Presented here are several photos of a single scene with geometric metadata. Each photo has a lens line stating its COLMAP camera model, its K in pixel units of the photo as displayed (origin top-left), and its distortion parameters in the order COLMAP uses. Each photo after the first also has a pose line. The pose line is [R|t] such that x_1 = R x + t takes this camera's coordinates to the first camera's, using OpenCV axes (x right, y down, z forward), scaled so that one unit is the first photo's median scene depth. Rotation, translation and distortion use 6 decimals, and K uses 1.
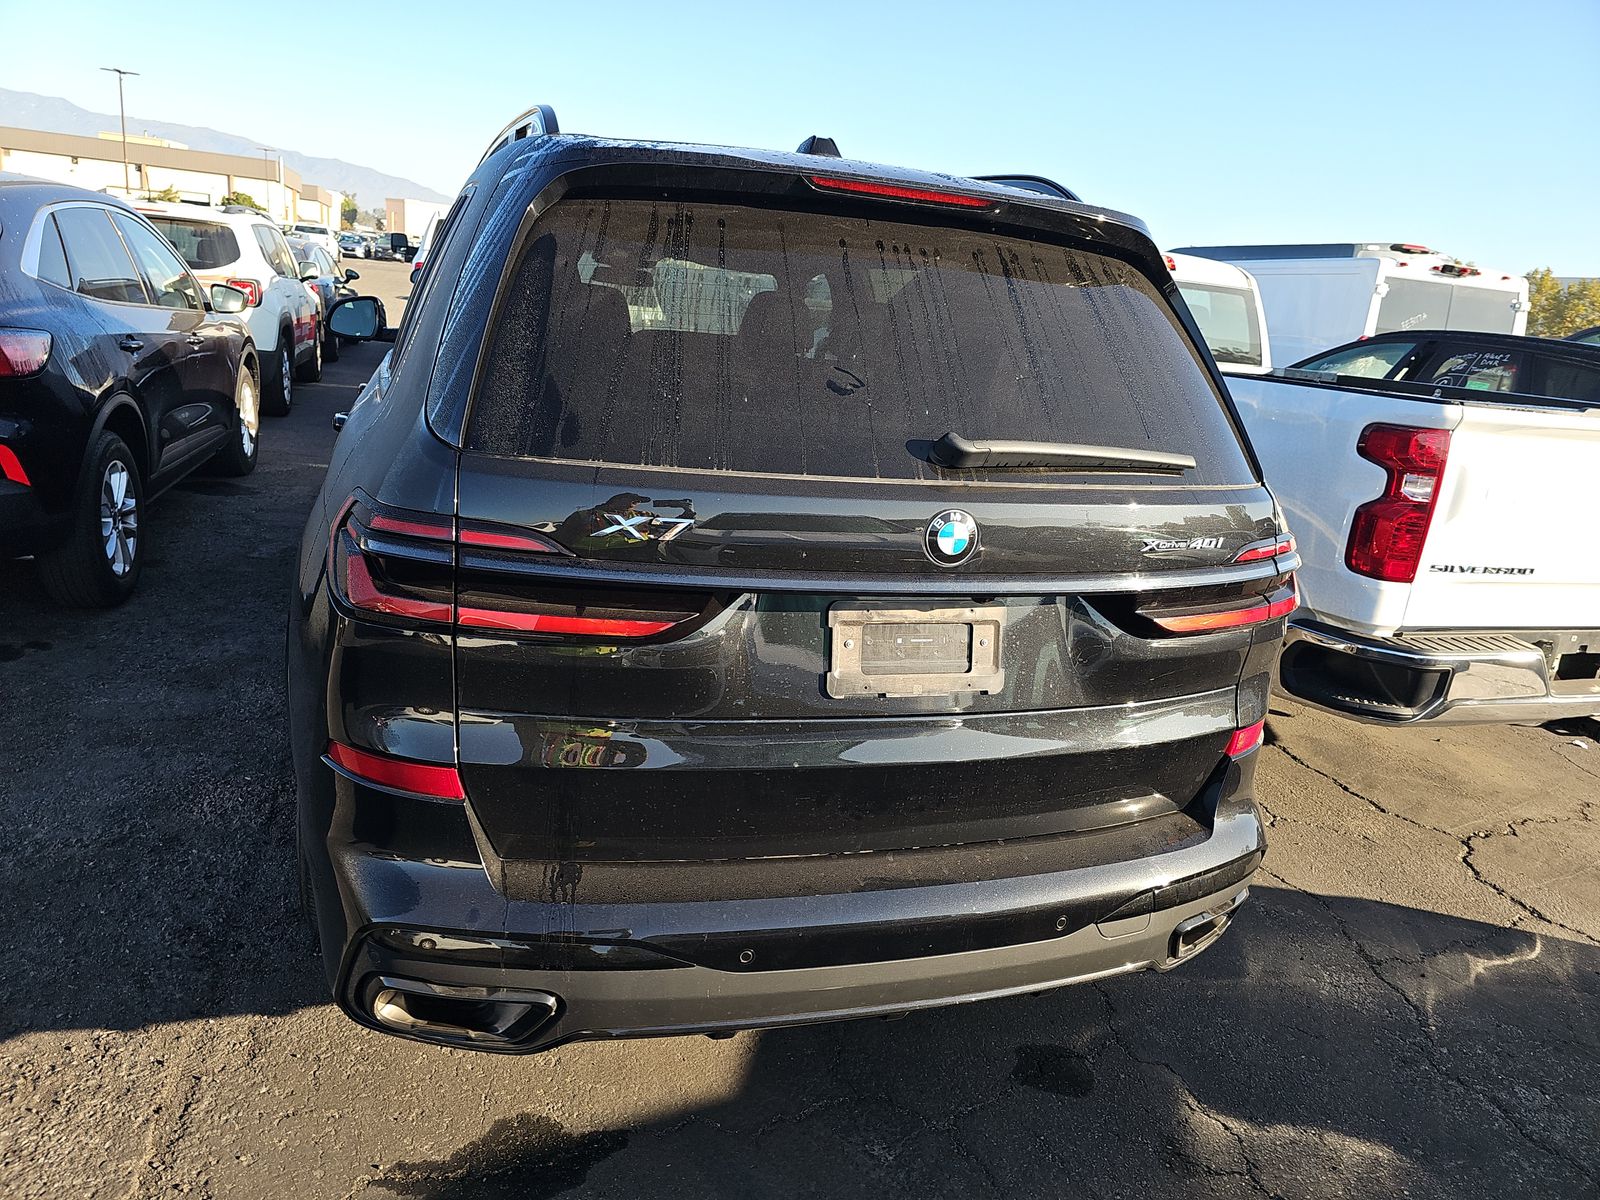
lens RADIAL K [[1079.5, 0, 800.9], [0, 1079.5, 591.8], [0, 0, 1]] dist [0.049065, -0.047909]
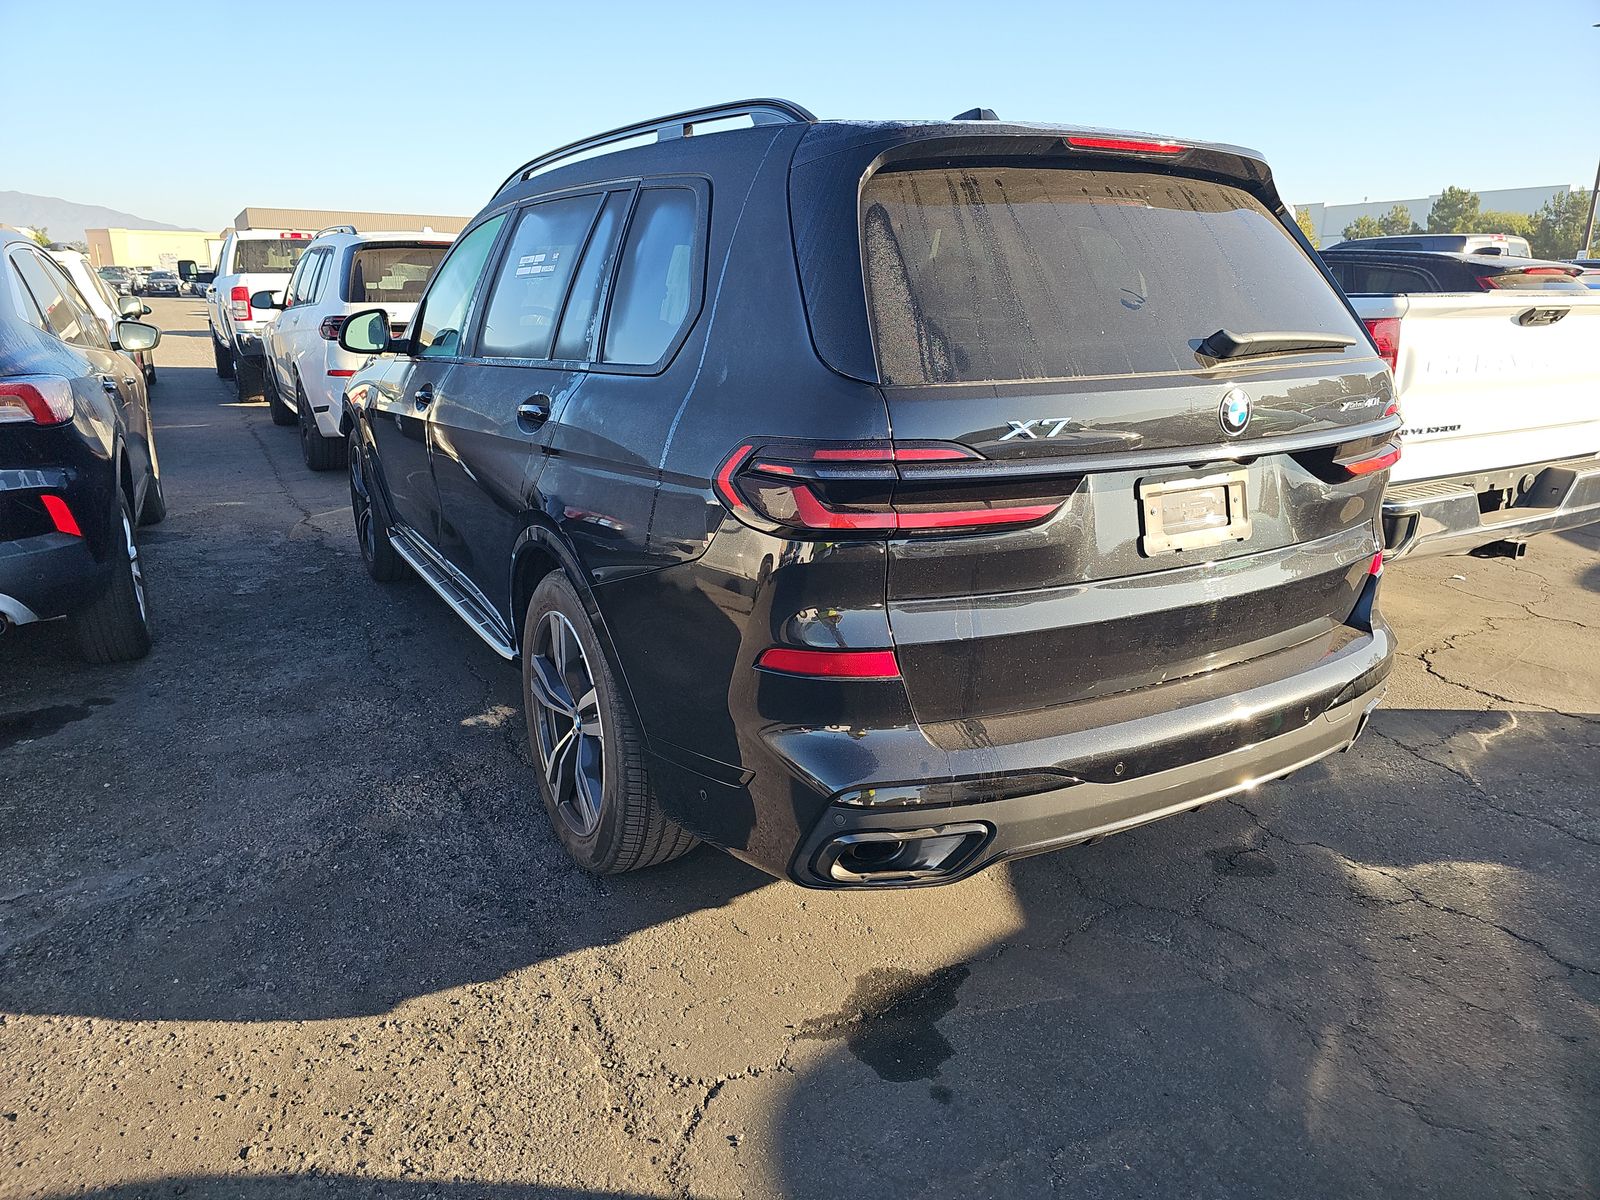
lens RADIAL K [[1079.5, 0, 808.0], [0, 1079.5, 601.0], [0, 0, 1]] dist [0.049065, -0.047909]
pose [[0.971478, -0.151316, 0.182577, -0.477687], [0.147649, 0.988469, 0.033591, 0.040411], [-0.185554, -0.005675, 0.982618, -0.126328]]
